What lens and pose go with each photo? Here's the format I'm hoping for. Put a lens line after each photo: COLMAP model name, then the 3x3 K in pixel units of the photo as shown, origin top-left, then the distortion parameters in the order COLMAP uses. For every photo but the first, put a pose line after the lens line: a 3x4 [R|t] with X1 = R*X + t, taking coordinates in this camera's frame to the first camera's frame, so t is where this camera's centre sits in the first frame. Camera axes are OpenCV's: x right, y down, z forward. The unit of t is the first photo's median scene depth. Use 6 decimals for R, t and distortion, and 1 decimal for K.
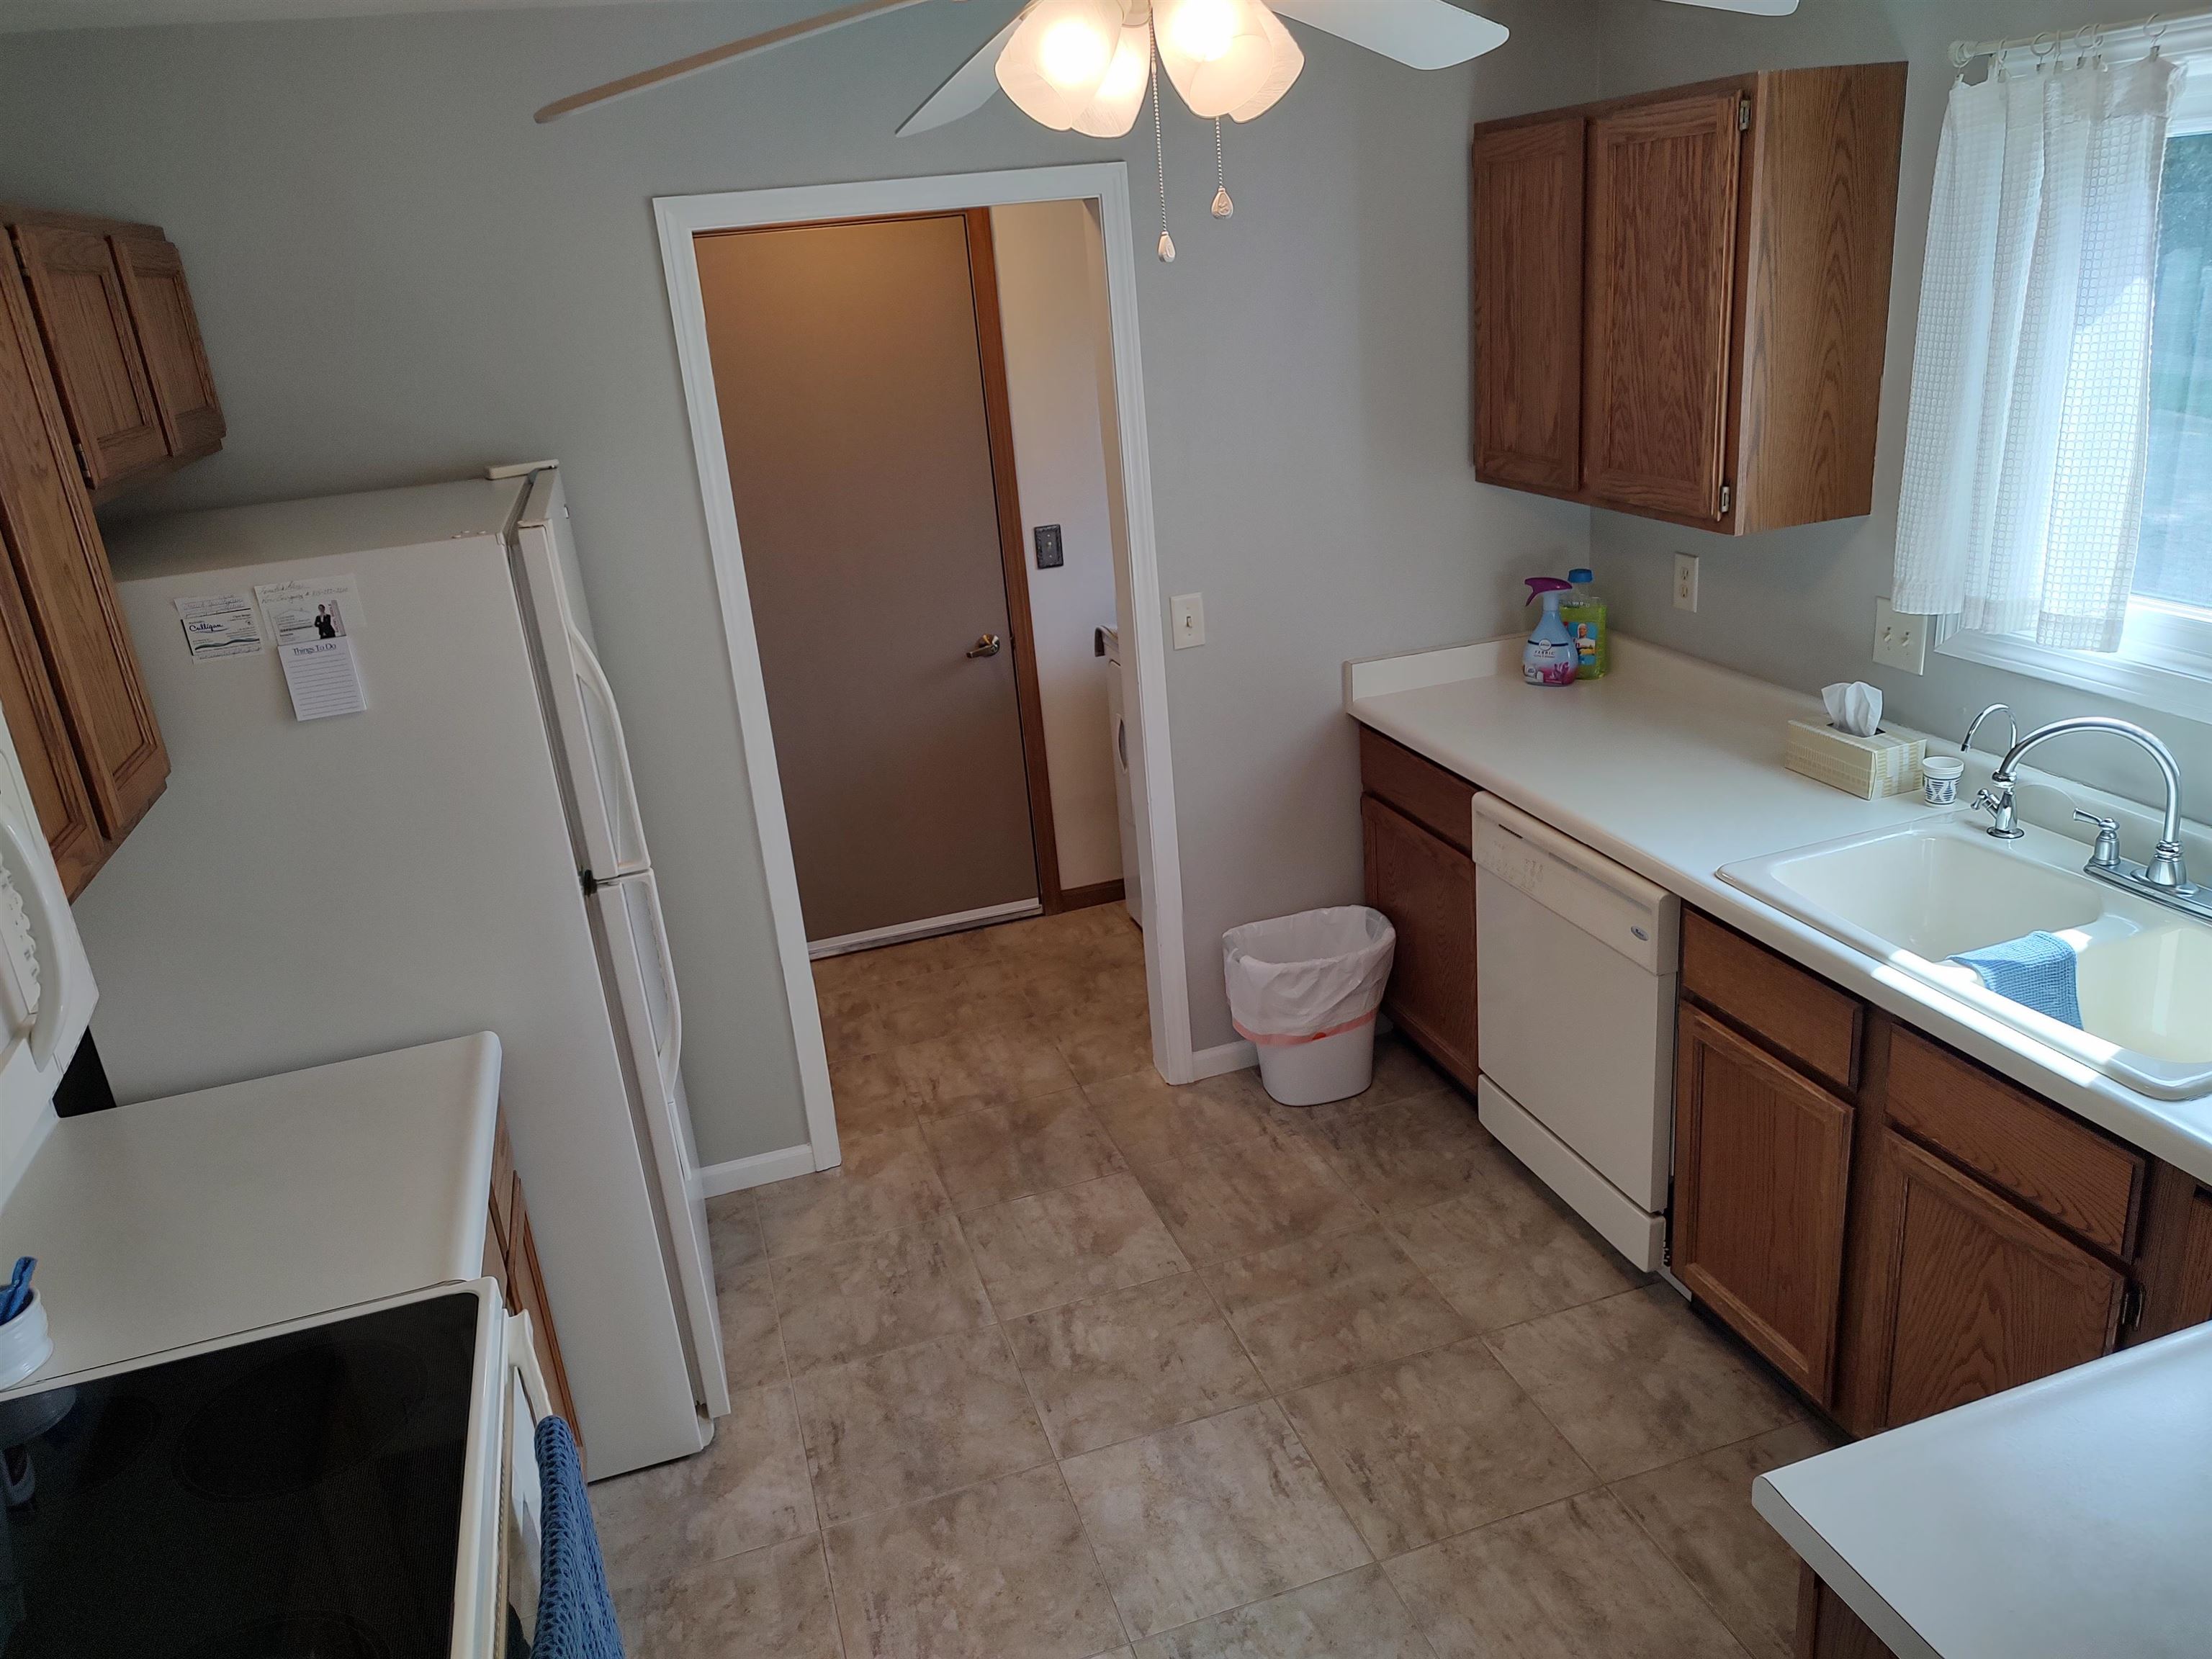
lens RADIAL K [[1584.3, 0, 1112.9], [0, 1584.3, 824.6], [0, 0, 1]] dist [0.007645, -0.008205]
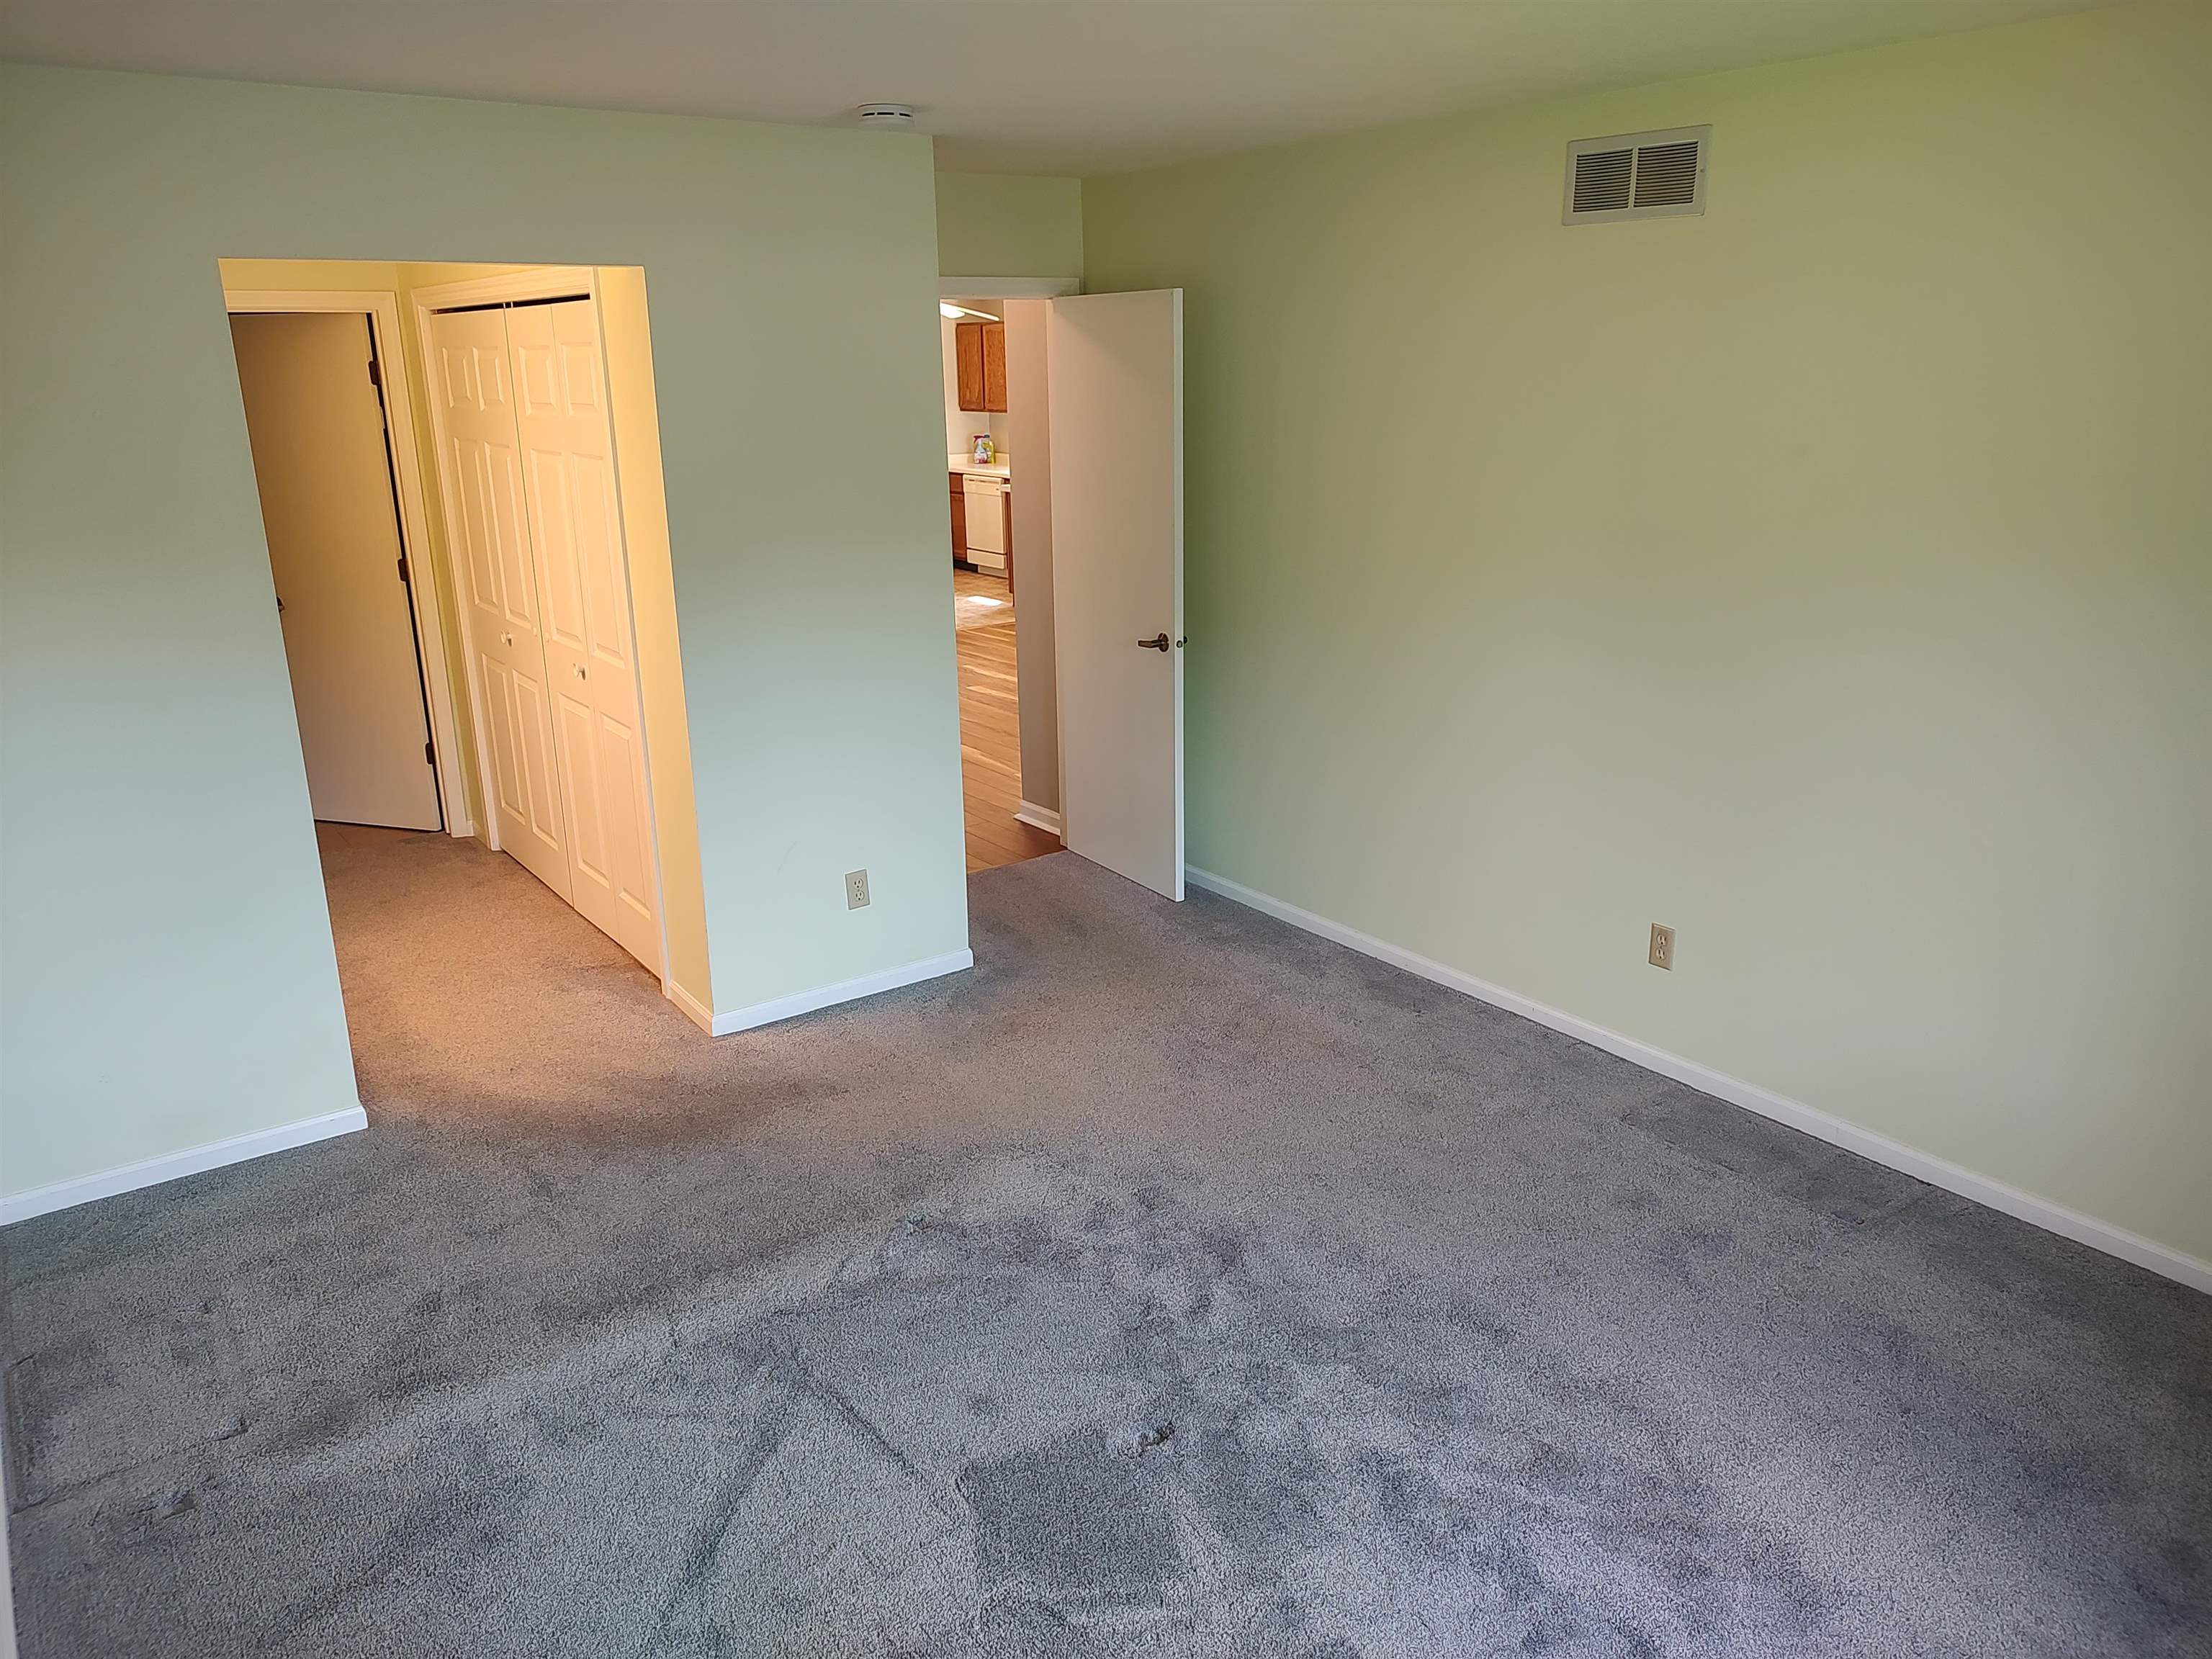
lens RADIAL K [[1584.3, 0, 1106.4], [0, 1584.3, 827.9], [0, 0, 1]] dist [0.007645, -0.008205]
pose [[0.946999, -0.026781, 0.320118, -0.777011], [0.049721, 0.996730, -0.063702, 1.179798], [-0.317365, 0.076242, 0.945234, -2.998531]]
